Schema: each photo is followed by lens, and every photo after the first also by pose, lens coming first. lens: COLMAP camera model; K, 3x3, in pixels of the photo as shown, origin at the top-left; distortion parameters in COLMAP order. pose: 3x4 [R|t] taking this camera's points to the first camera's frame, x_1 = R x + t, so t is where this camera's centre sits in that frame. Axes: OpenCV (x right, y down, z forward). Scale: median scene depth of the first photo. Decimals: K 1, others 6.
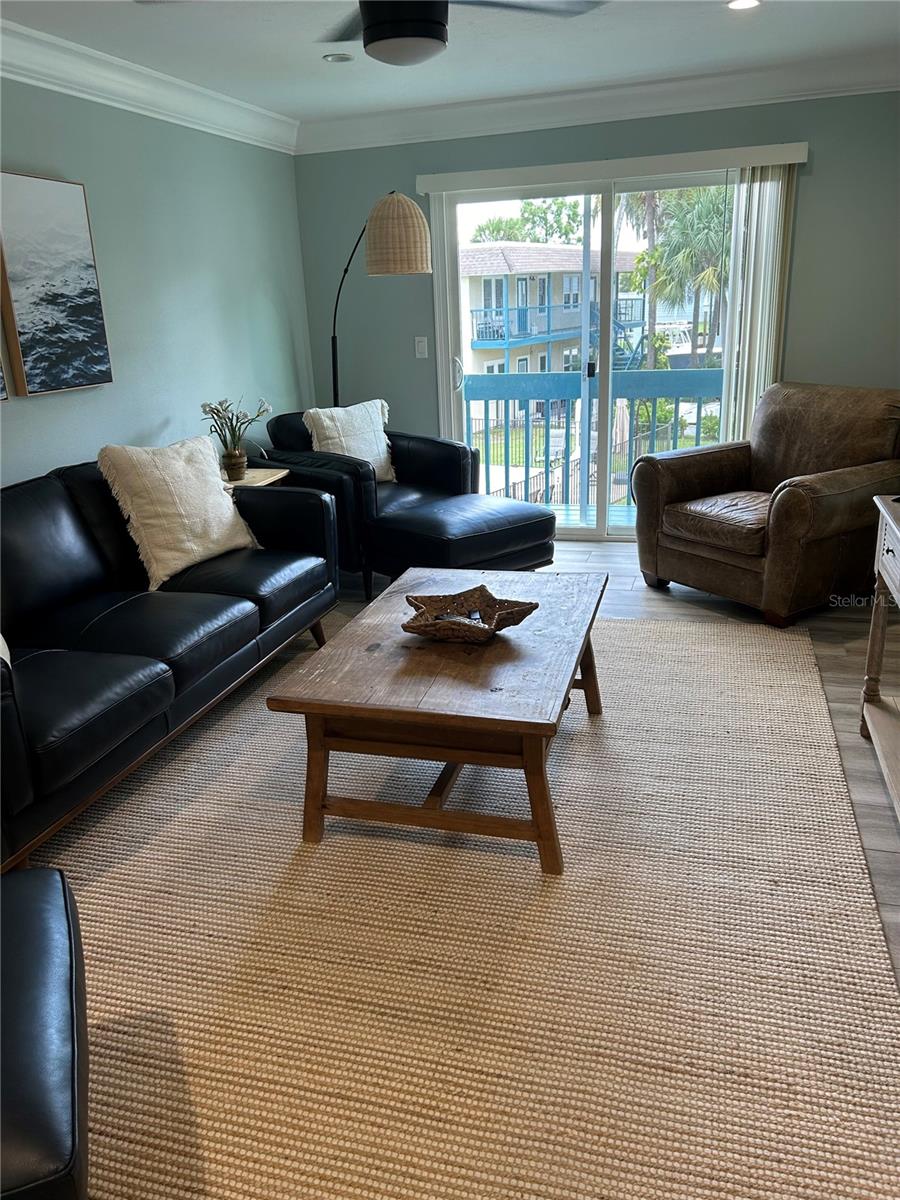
lens RADIAL K [[902.4, 0, 445.5], [0, 902.4, 598.2], [0, 0, 1]] dist [0.054847, -0.063134]
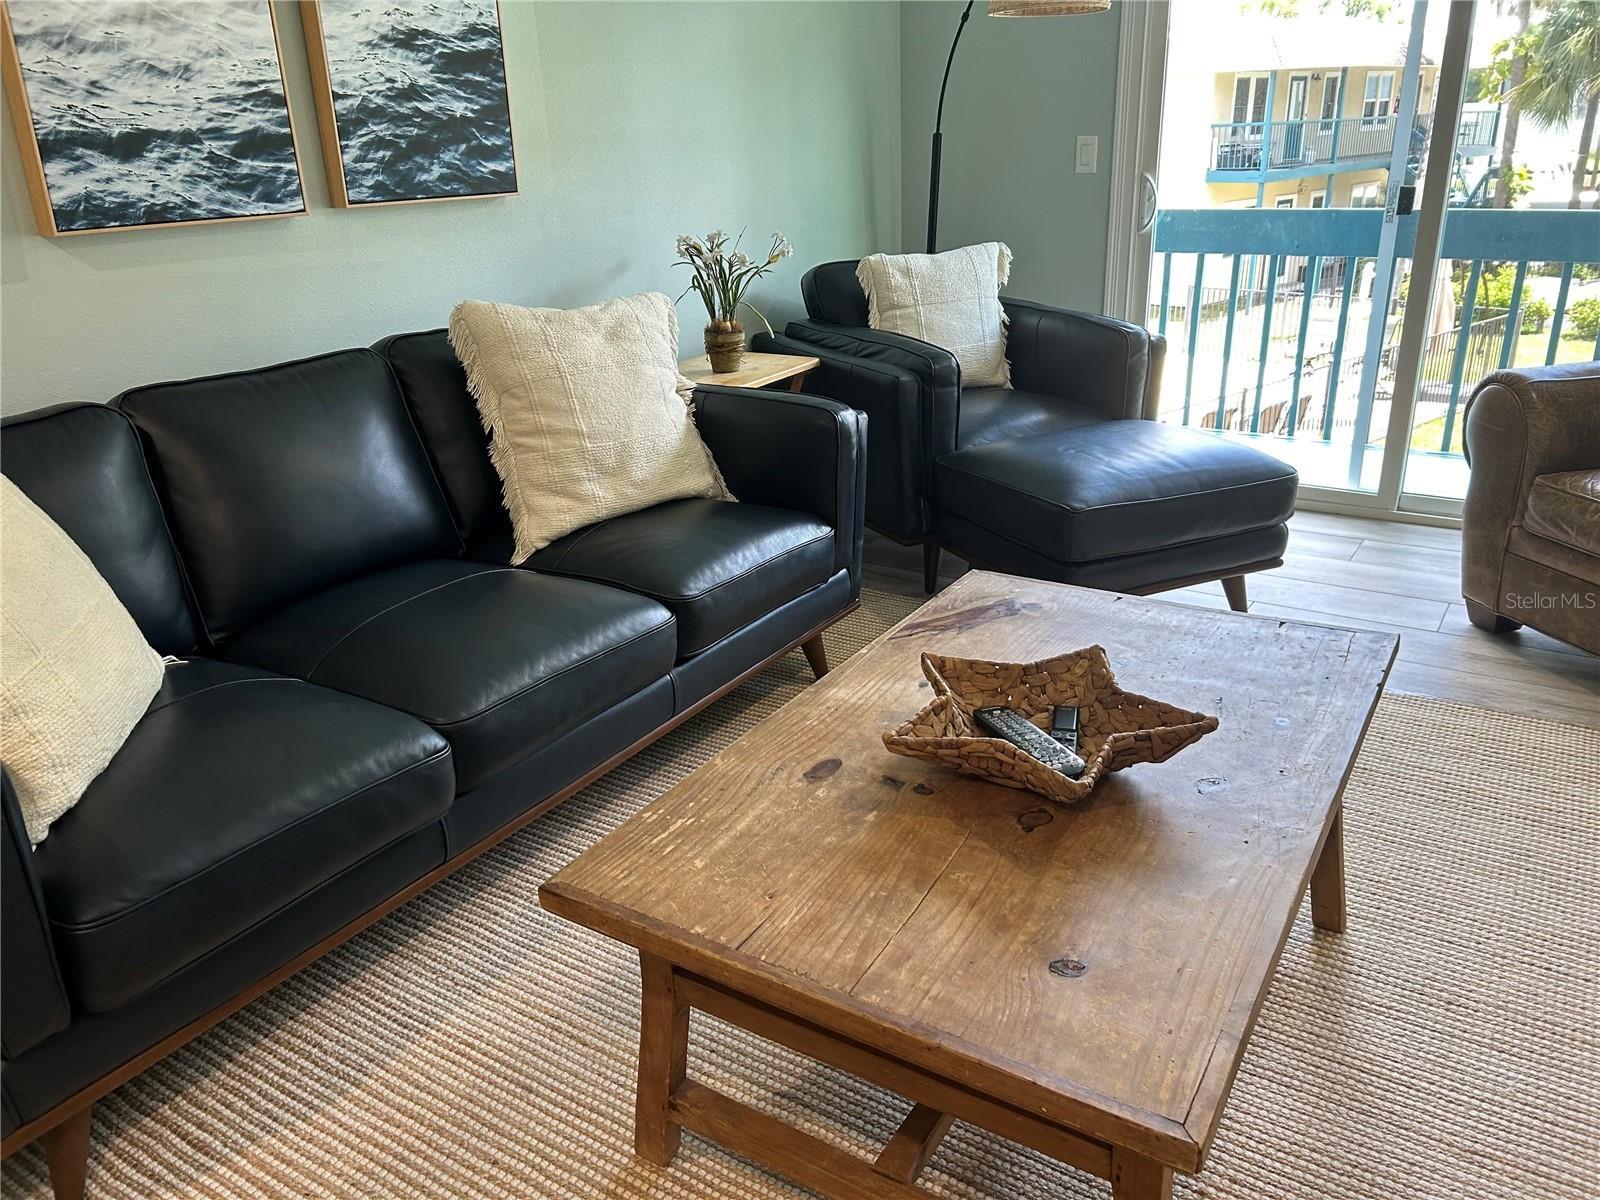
lens RADIAL K [[1203.2, 0, 793.1], [0, 1203.2, 596.8], [0, 0, 1]] dist [0.054847, -0.063134]
pose [[0.958812, 0.112209, -0.260938, 0.040149], [-0.096062, 0.992630, 0.073874, -0.056346], [0.267304, -0.045765, 0.962525, 0.297629]]
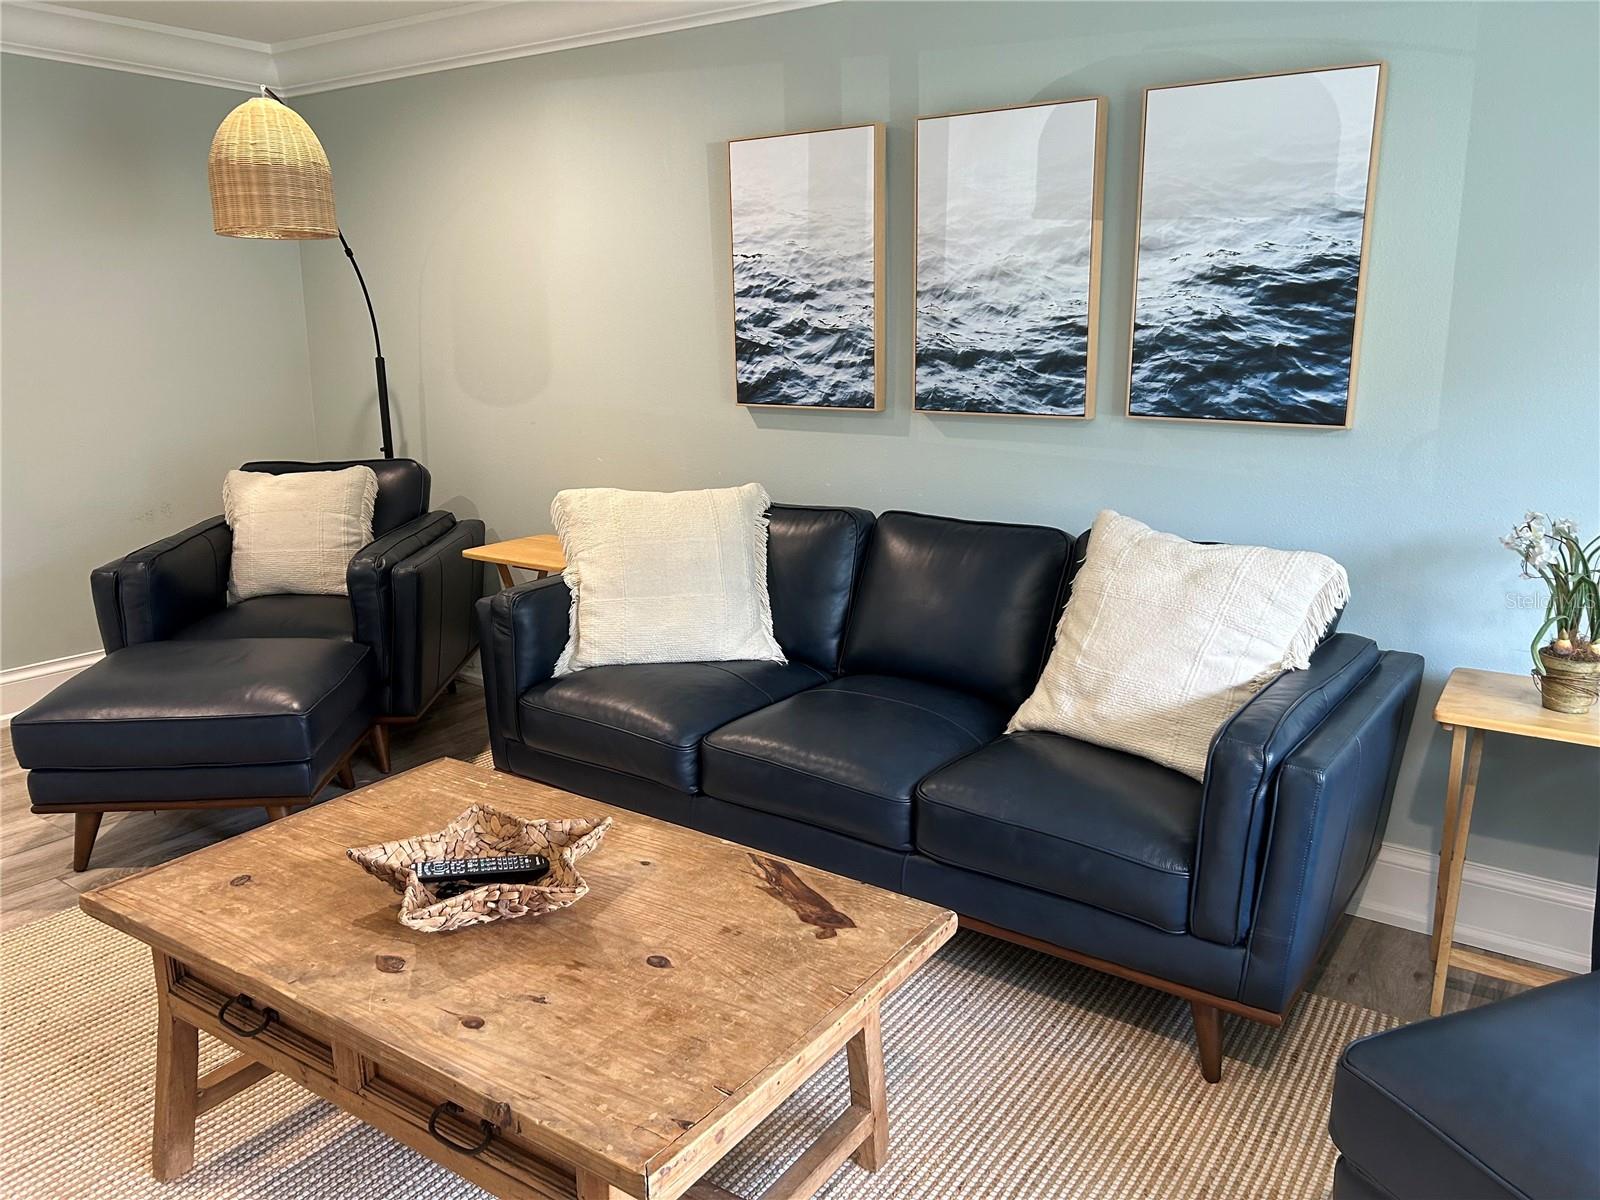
lens RADIAL K [[1203.2, 0, 795.3], [0, 1203.2, 590.4], [0, 0, 1]] dist [0.054847, -0.063134]
pose [[-0.324924, 0.250344, -0.912005, 0.435168], [-0.280588, 0.895392, 0.345750, -0.323565], [0.903158, 0.368240, -0.220690, 0.950647]]
